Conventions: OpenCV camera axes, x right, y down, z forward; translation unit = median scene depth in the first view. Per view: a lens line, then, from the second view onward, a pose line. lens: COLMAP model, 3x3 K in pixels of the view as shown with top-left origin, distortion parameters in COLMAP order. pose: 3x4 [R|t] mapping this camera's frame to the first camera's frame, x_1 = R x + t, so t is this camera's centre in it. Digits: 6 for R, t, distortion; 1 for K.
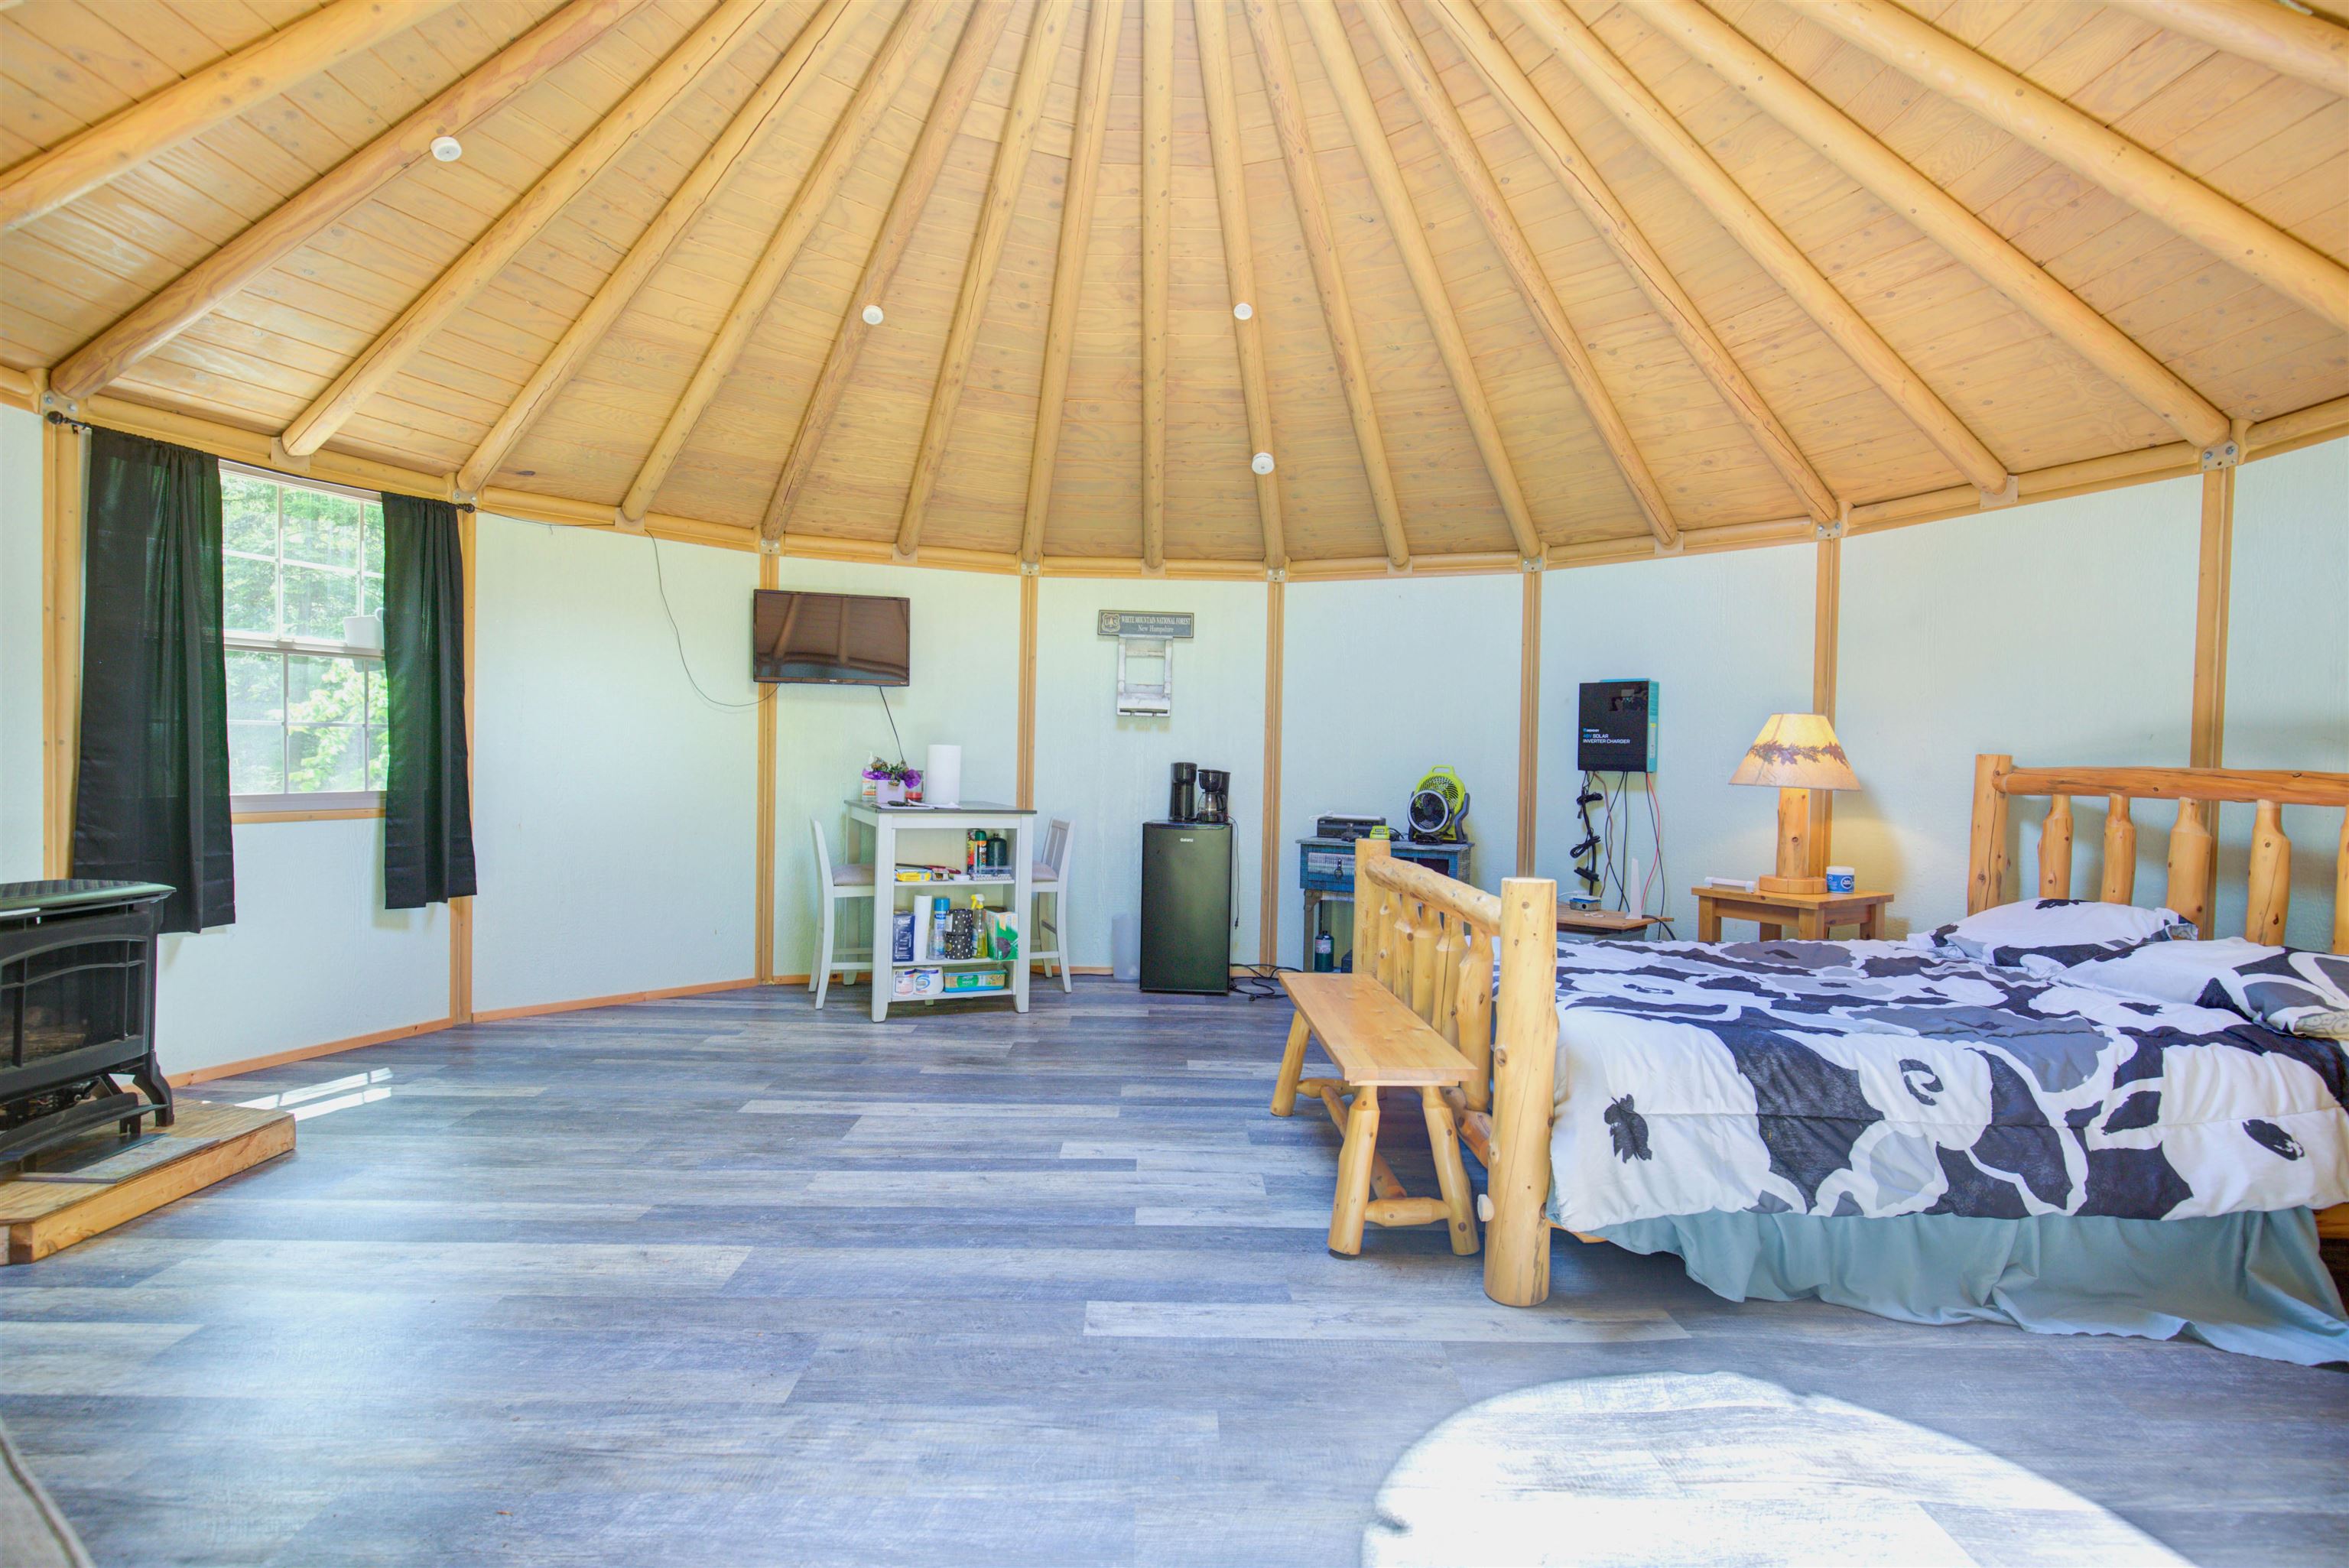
lens RADIAL K [[1159.7, 0, 1169.0], [0, 1159.7, 785.9], [0, 0, 1]] dist [-0.000862, 0.001829]
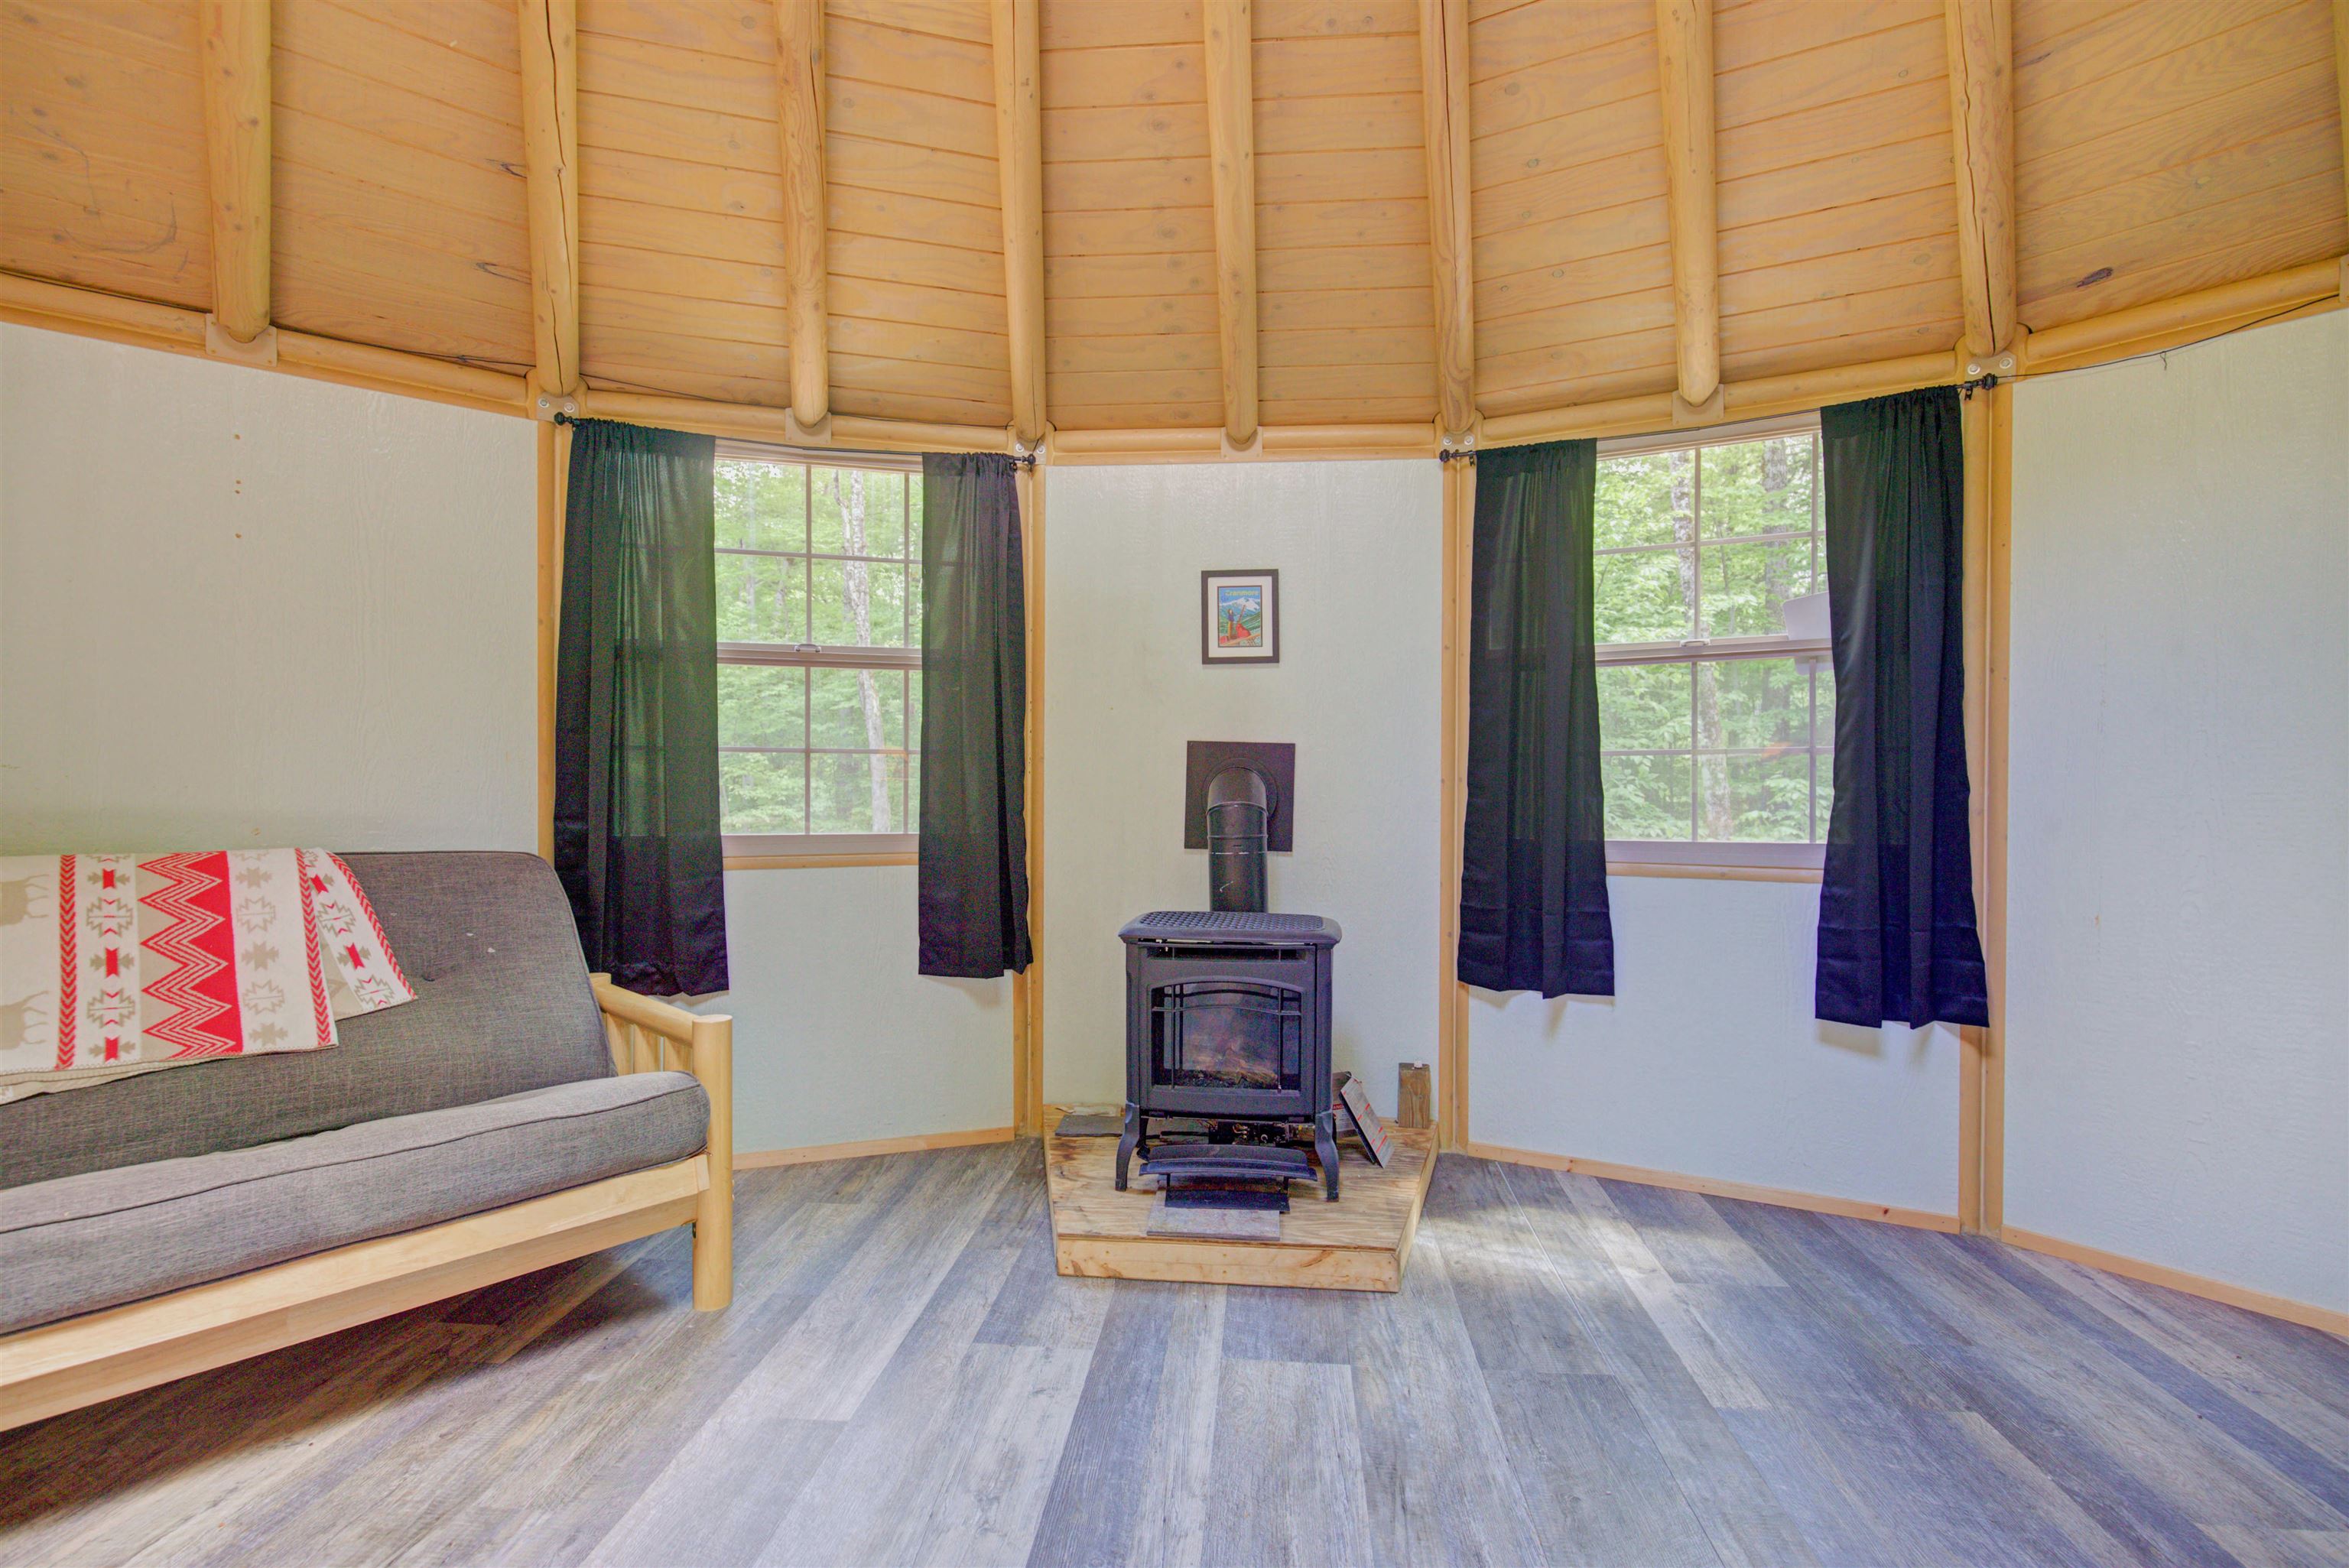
lens RADIAL K [[1085.8, 0, 1192.9], [0, 1085.8, 786.4], [0, 0, 1]] dist [-0.000107, 0.000584]
pose [[-0.092501, -0.011630, -0.995645, -0.006244], [-0.026980, 0.999594, -0.009170, -0.015184], [0.995347, 0.026015, -0.092778, 0.754519]]
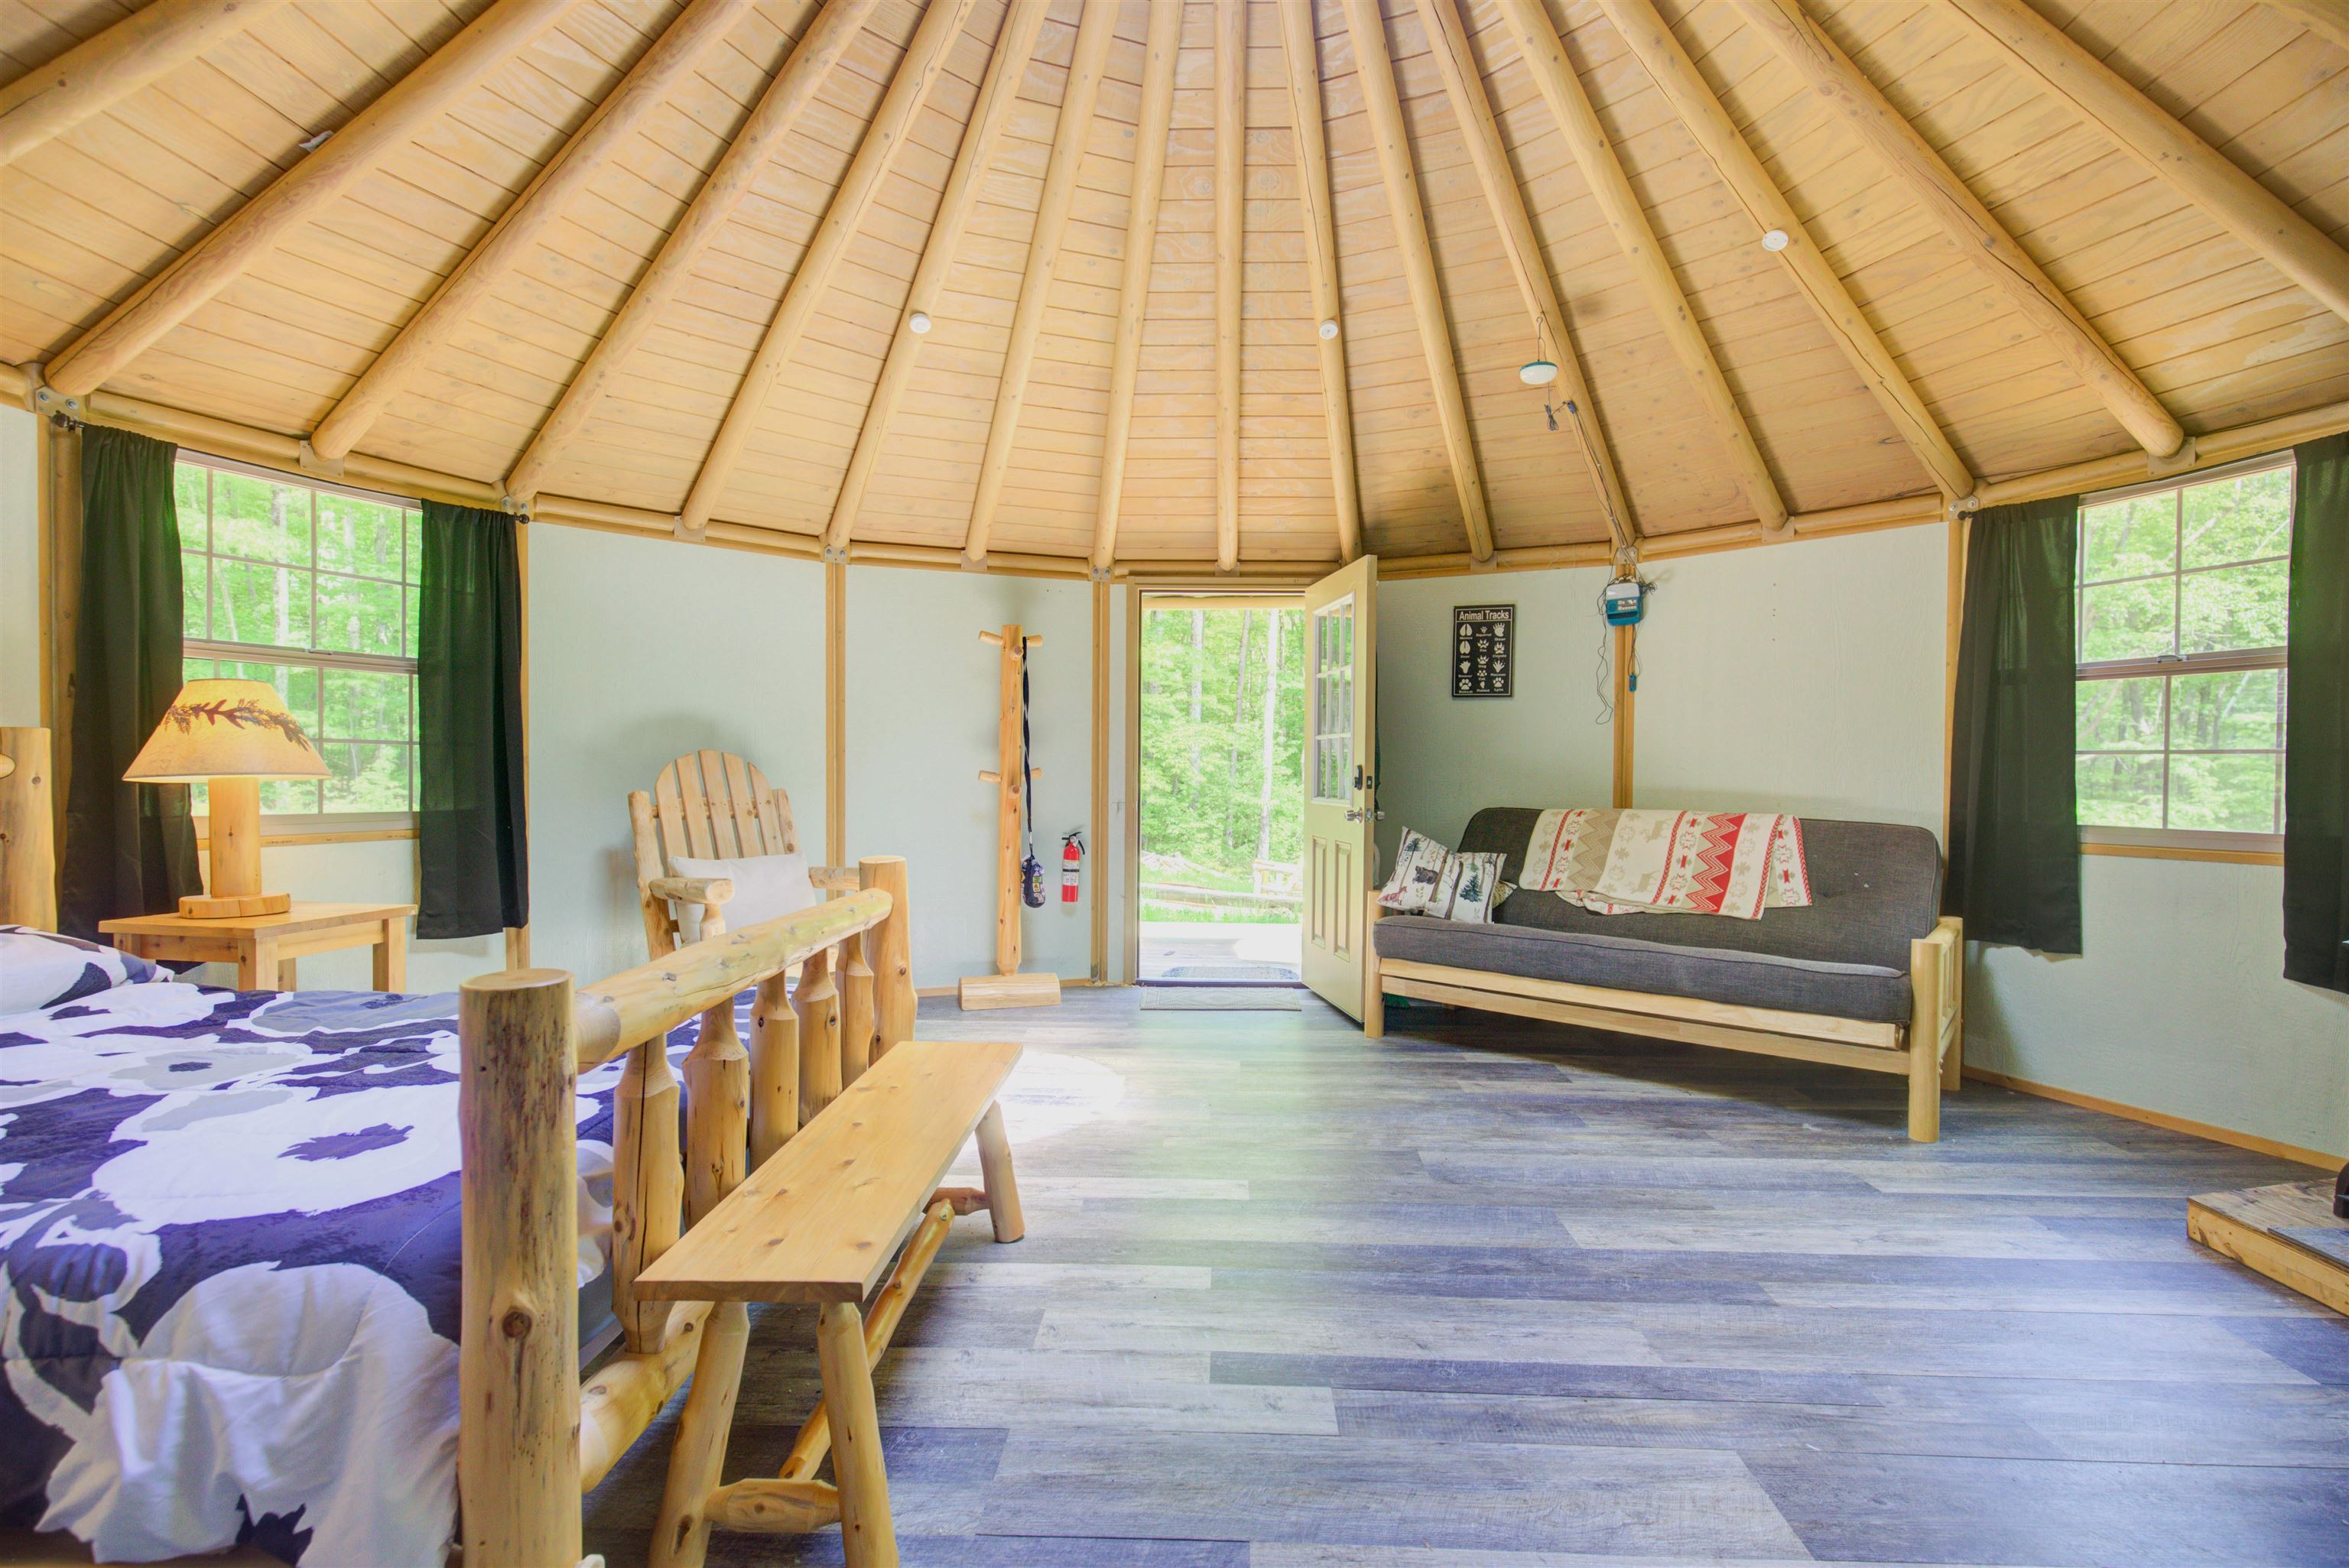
lens RADIAL K [[1085.8, 0, 1184.5], [0, 1085.8, 786.7], [0, 0, 1]] dist [-0.000107, 0.000584]
pose [[-0.998375, -0.027852, 0.049715, -0.028146], [-0.025899, 0.998884, 0.039500, -0.027511], [-0.050759, 0.038148, -0.997982, 1.313355]]
